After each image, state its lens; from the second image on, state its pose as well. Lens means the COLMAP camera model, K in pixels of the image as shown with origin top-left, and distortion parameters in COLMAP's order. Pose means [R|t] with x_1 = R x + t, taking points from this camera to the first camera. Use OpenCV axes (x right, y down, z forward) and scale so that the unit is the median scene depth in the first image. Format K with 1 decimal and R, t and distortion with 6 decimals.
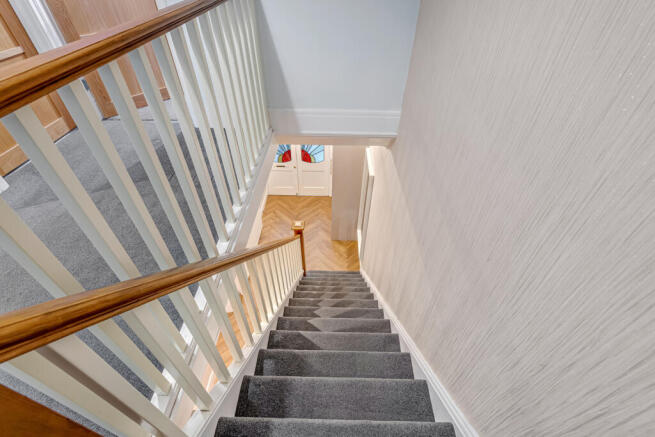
lens RADIAL K [[299.6, 0, 326.9], [0, 299.6, 216.5], [0, 0, 1]] dist [0.022812, -0.007587]
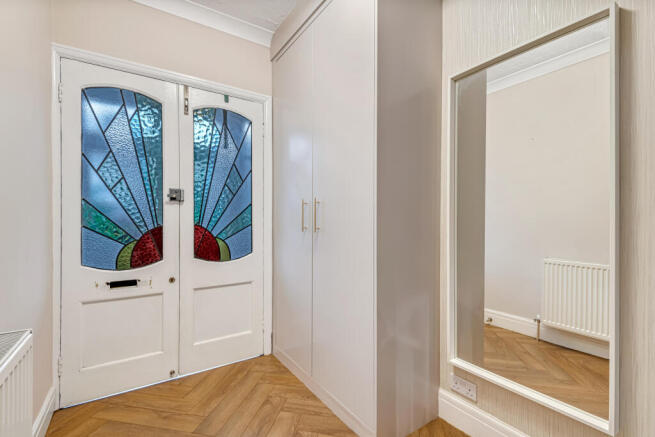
lens RADIAL K [[299.6, 0, 331.1], [0, 299.6, 220.8], [0, 0, 1]] dist [0.022812, -0.007587]
pose [[0.811687, -0.010354, 0.584001, -0.160690], [0.391602, 0.751490, -0.530953, 0.046801], [-0.433373, 0.659664, 0.614029, 0.647176]]
